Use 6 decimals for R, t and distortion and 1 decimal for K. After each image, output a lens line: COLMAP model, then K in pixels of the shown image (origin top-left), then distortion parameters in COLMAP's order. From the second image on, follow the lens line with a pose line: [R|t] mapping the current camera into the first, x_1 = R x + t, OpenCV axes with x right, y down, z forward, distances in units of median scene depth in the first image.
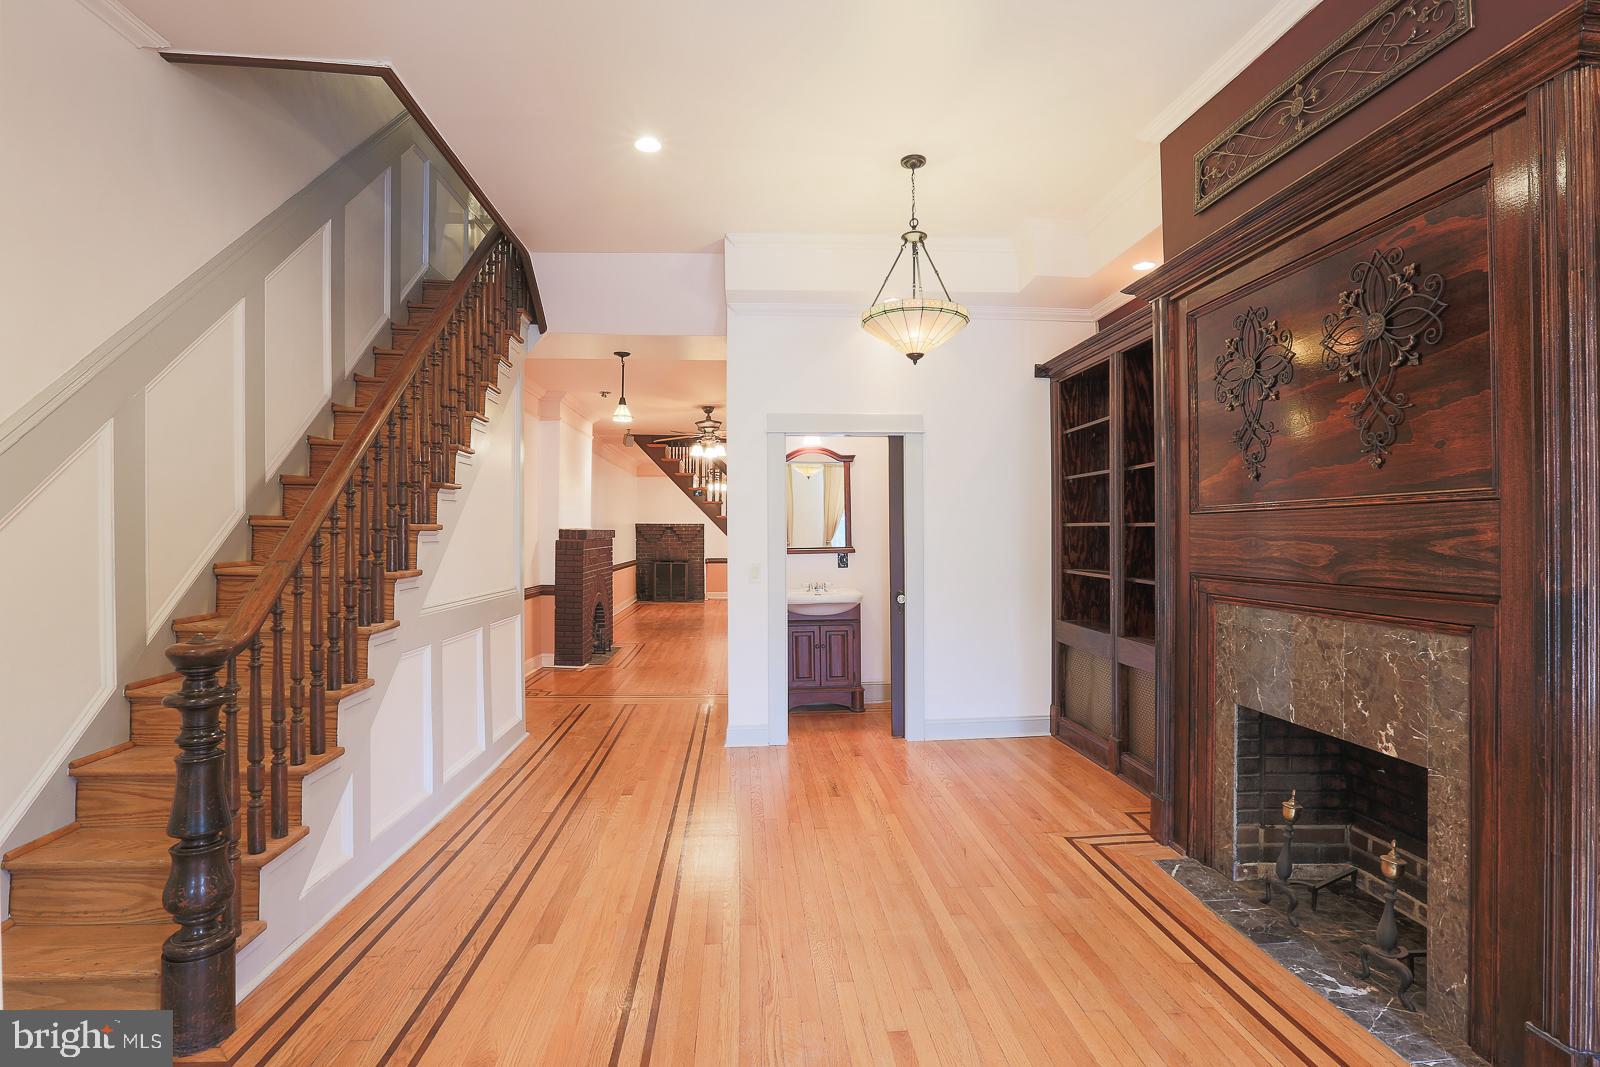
lens RADIAL K [[761.3, 0, 788.5], [0, 761.3, 524.4], [0, 0, 1]] dist [-0.056112, 0.020476]
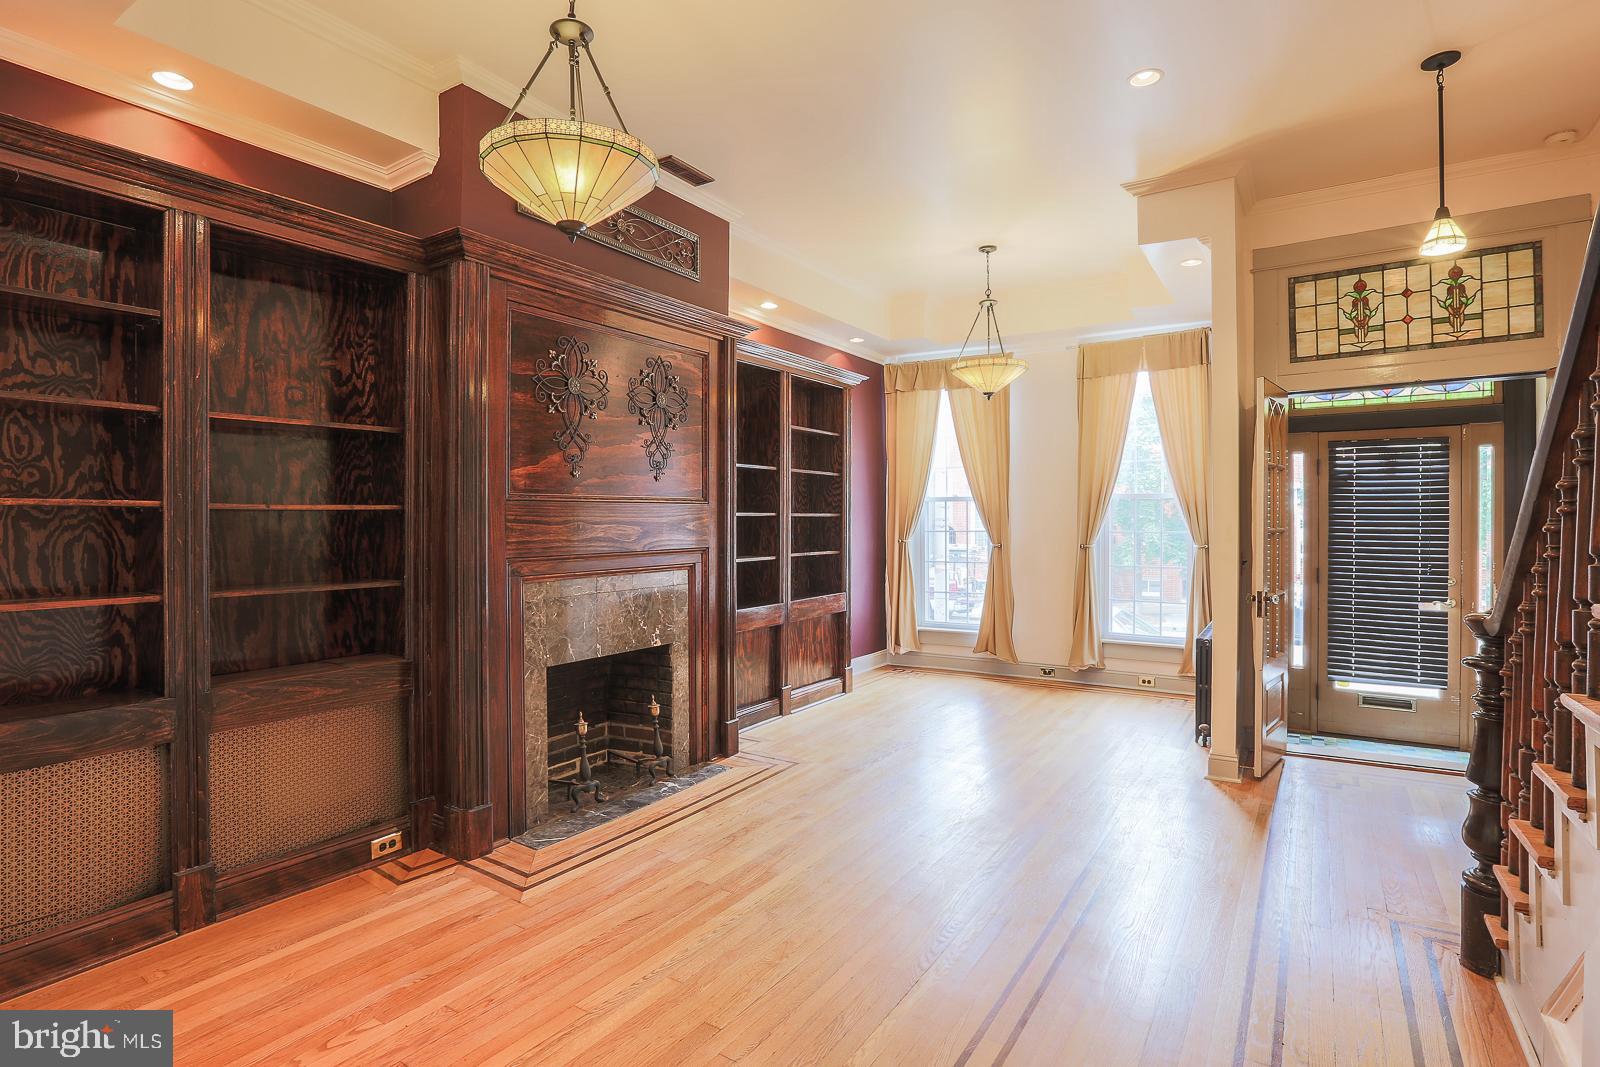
lens RADIAL K [[779.0, 0, 818.7], [0, 779.0, 522.6], [0, 0, 1]] dist [-0.057942, 0.024475]
pose [[-0.807388, 0.002690, 0.590014, -0.364932], [-0.002697, 0.999962, -0.008250, 0.021067], [-0.590014, -0.008252, -0.807351, 1.410259]]
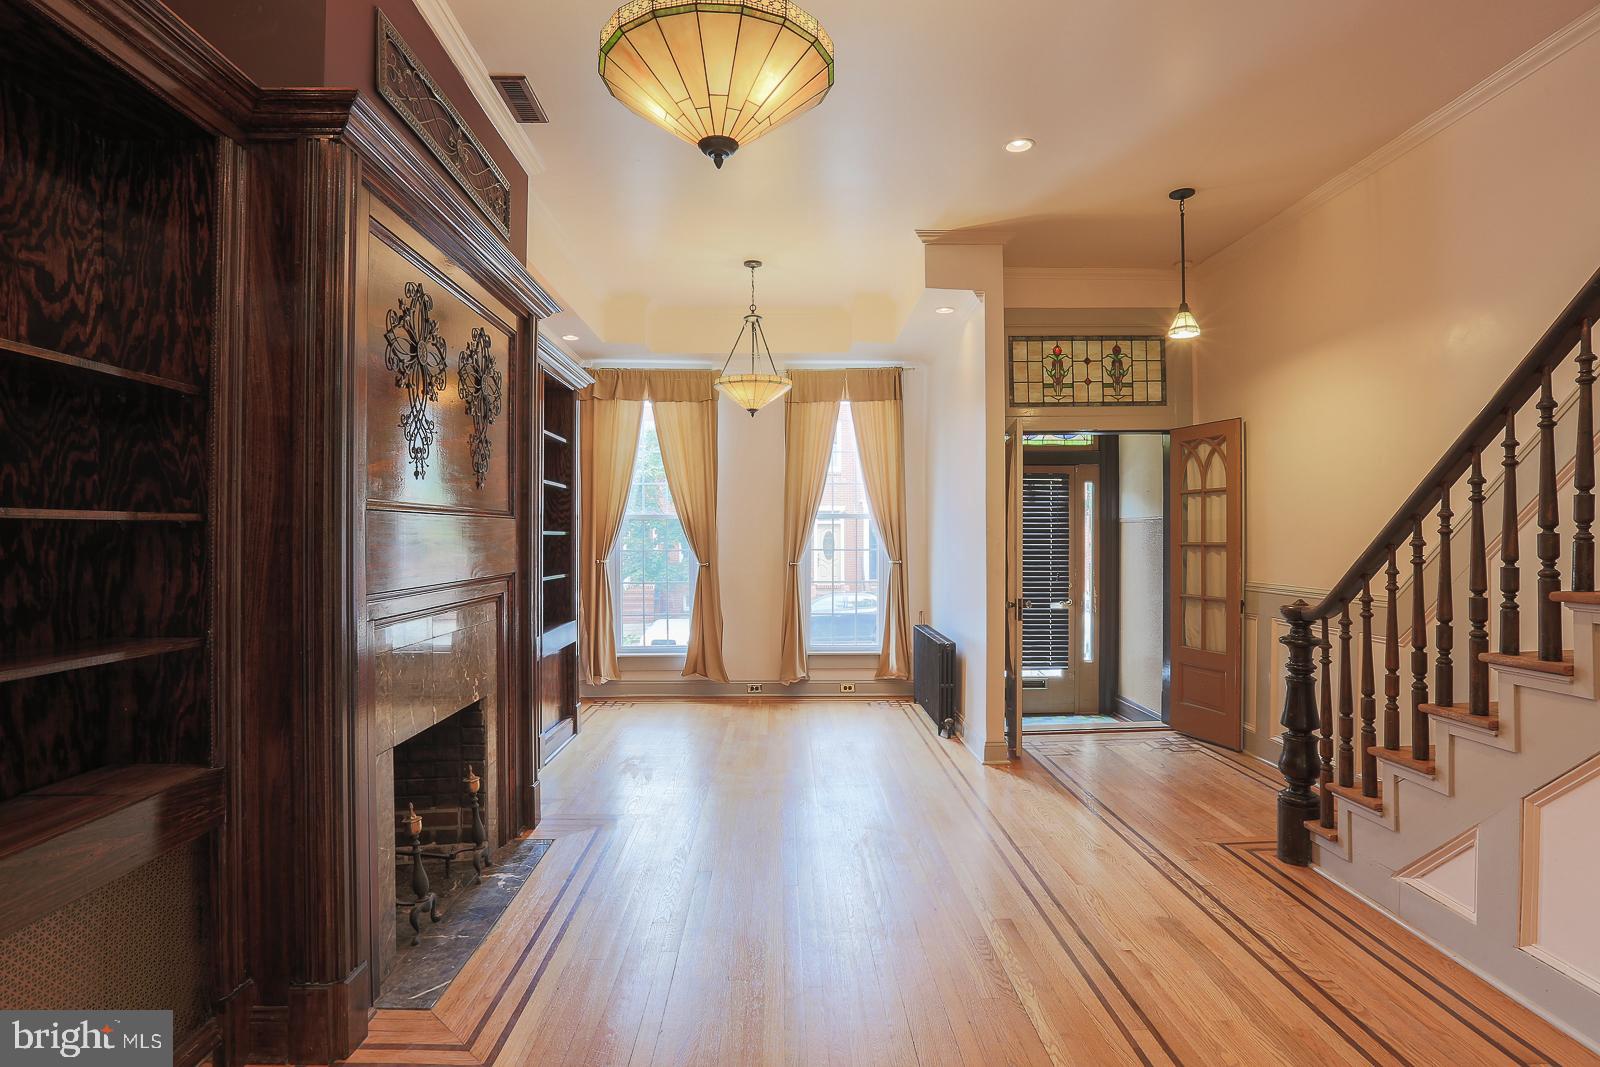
lens RADIAL K [[785.6, 0, 792.1], [0, 785.6, 537.3], [0, 0, 1]] dist [-0.056542, 0.024615]
pose [[-0.998789, 0.005548, 0.048882, 0.100584], [0.004924, 0.999905, -0.012877, 0.020355], [-0.048949, -0.012621, -0.998722, 1.494635]]
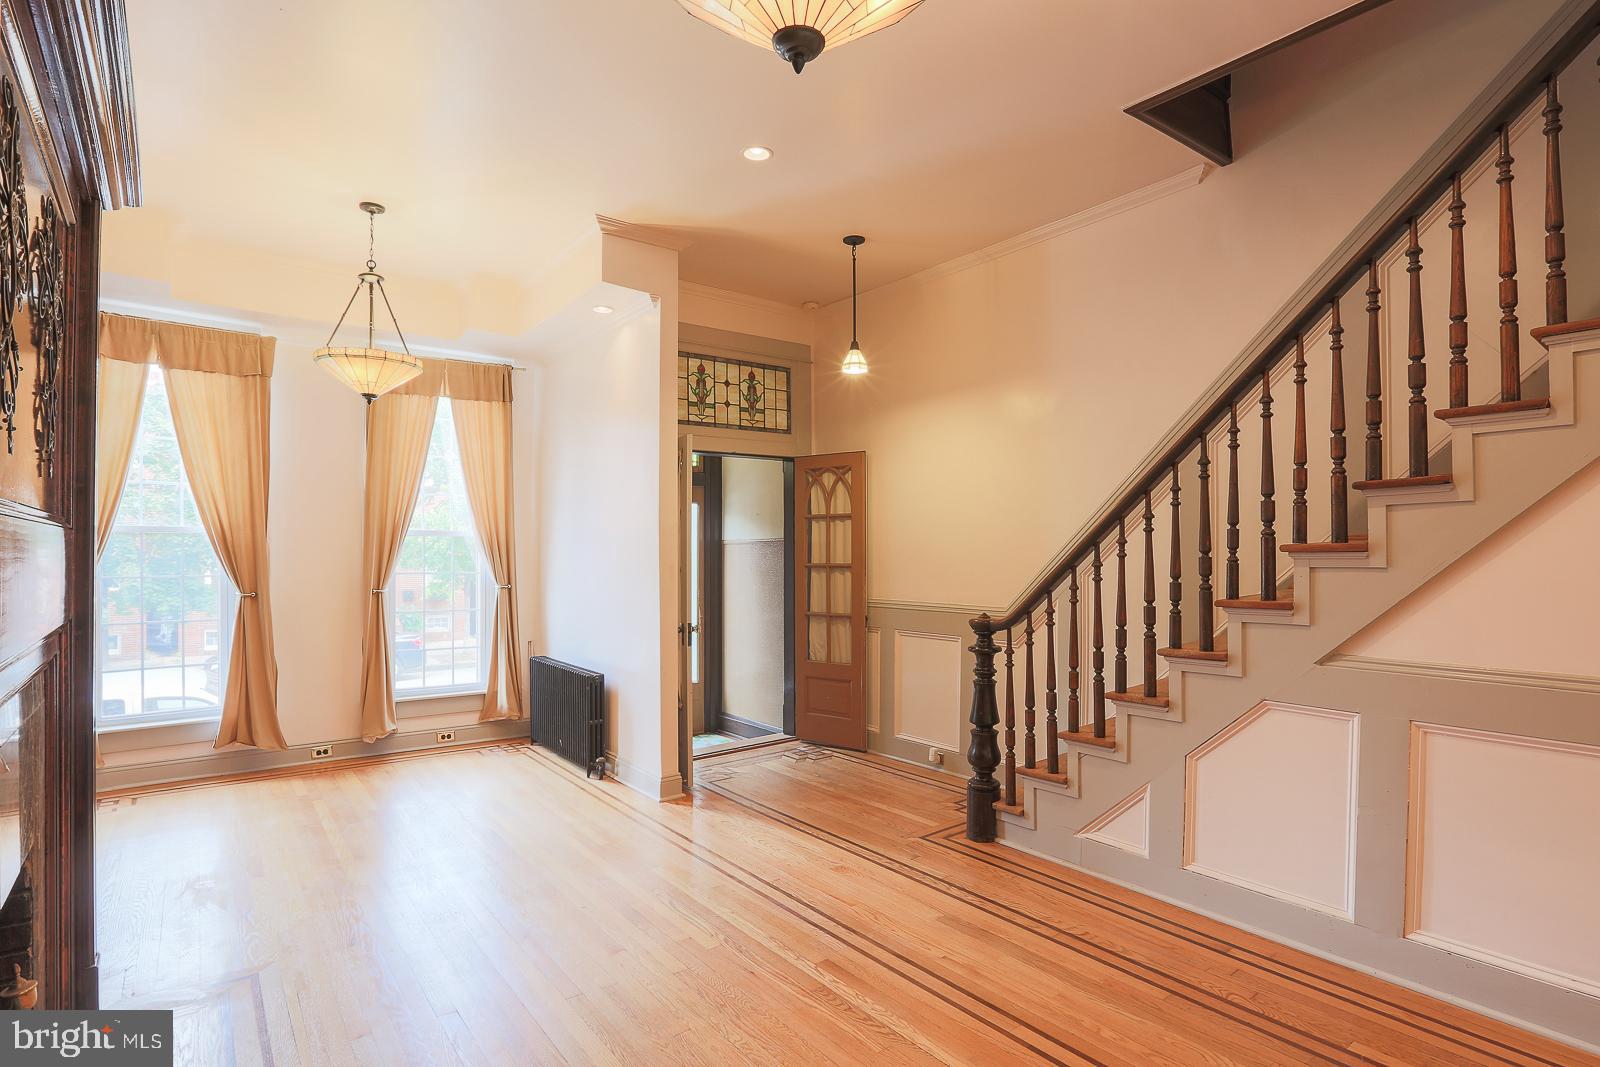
lens RADIAL K [[803.3, 0, 783.1], [0, 803.3, 552.6], [0, 0, 1]] dist [-0.062702, 0.029098]
pose [[-0.835761, 0.001585, -0.549091, 0.373821], [0.010892, 0.999847, -0.013693, 0.014682], [0.548986, -0.017425, -0.835650, 1.322513]]
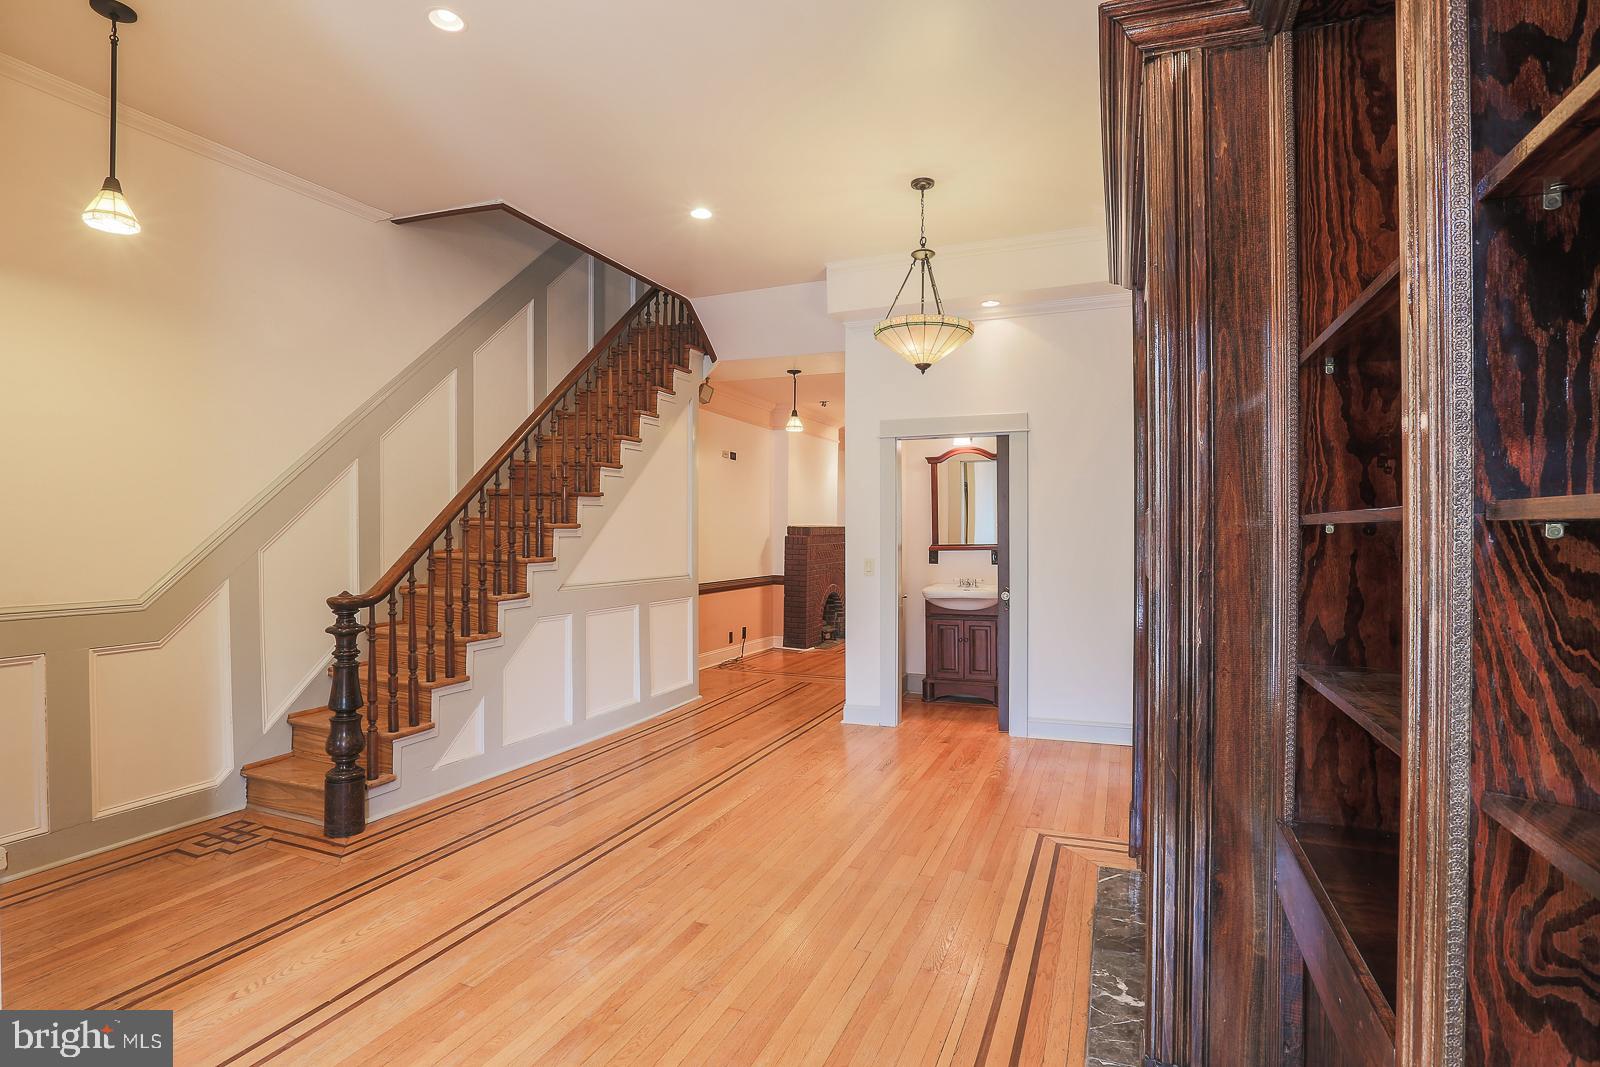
lens RADIAL K [[779.0, 0, 818.7], [0, 779.0, 522.6], [0, 0, 1]] dist [-0.057942, 0.024475]
pose [[0.903140, -0.001787, -0.429342, 0.515898], [0.003229, 0.999991, 0.002631, -0.004130], [0.429334, -0.003762, 0.903138, -0.056916]]
